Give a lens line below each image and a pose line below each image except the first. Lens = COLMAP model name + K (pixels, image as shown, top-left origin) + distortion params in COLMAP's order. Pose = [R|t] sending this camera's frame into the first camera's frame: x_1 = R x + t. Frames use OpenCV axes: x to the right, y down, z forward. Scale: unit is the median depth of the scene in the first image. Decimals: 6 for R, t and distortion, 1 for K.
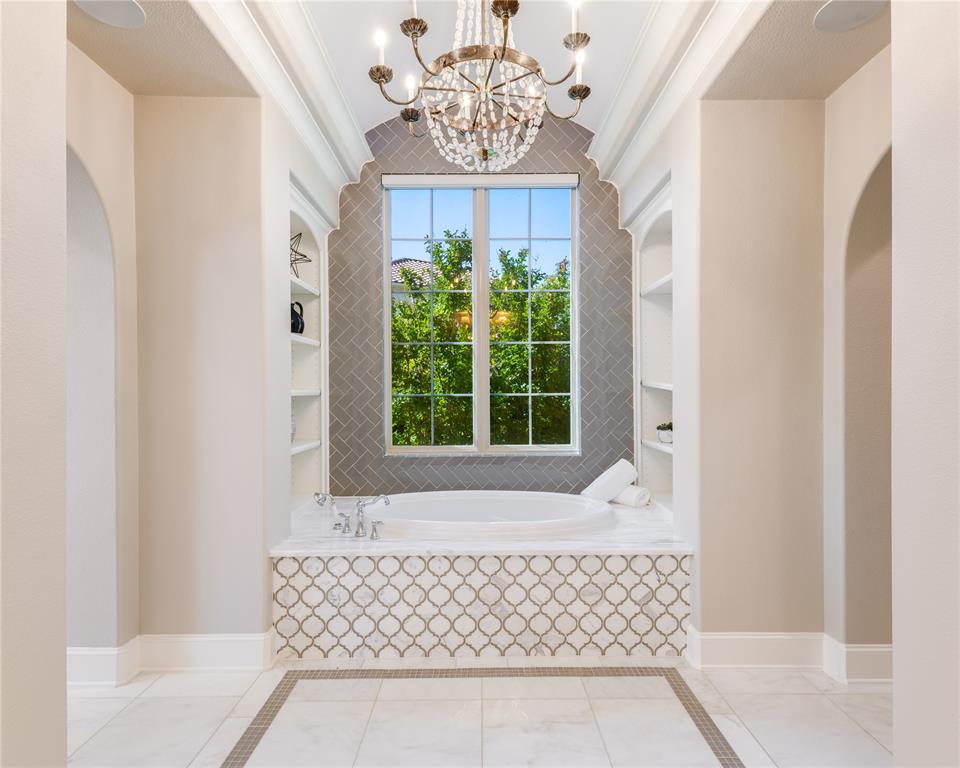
lens RADIAL K [[482.5, 0, 480.6], [0, 482.5, 390.7], [0, 0, 1]] dist [0.003593, 0.000258]
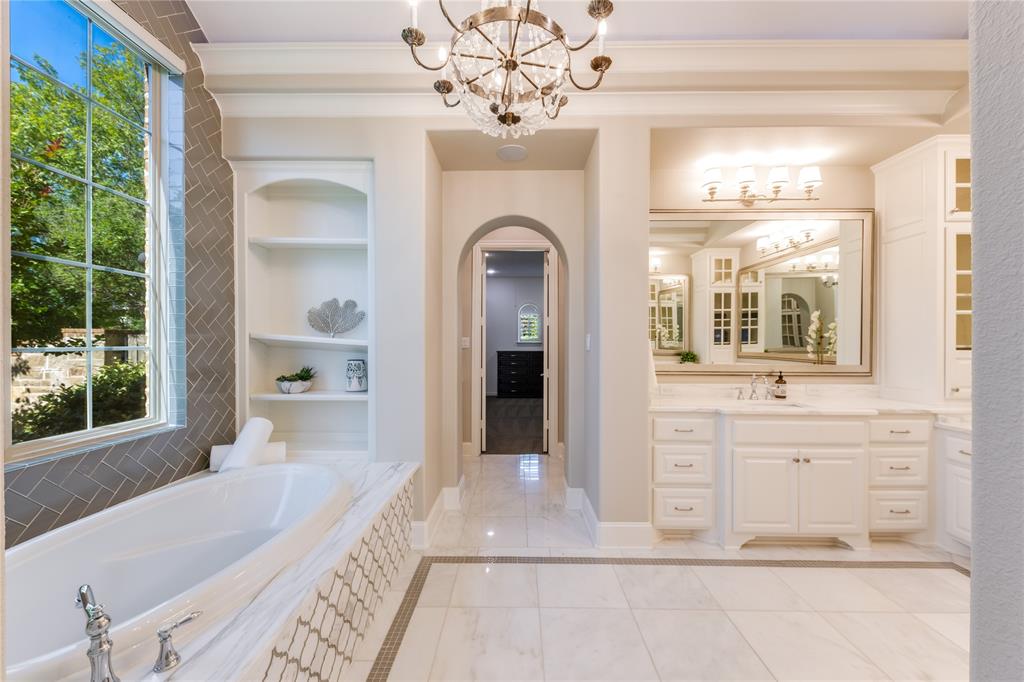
lens RADIAL K [[389.9, 0, 512.6], [0, 389.9, 342.3], [0, 0, 1]] dist [-0.001227, 0.000004]
pose [[0.017409, 0.009407, 0.999804, -0.447171], [-0.001983, 0.999954, -0.009374, 0.004534], [-0.999846, -0.001819, 0.017427, 0.513455]]
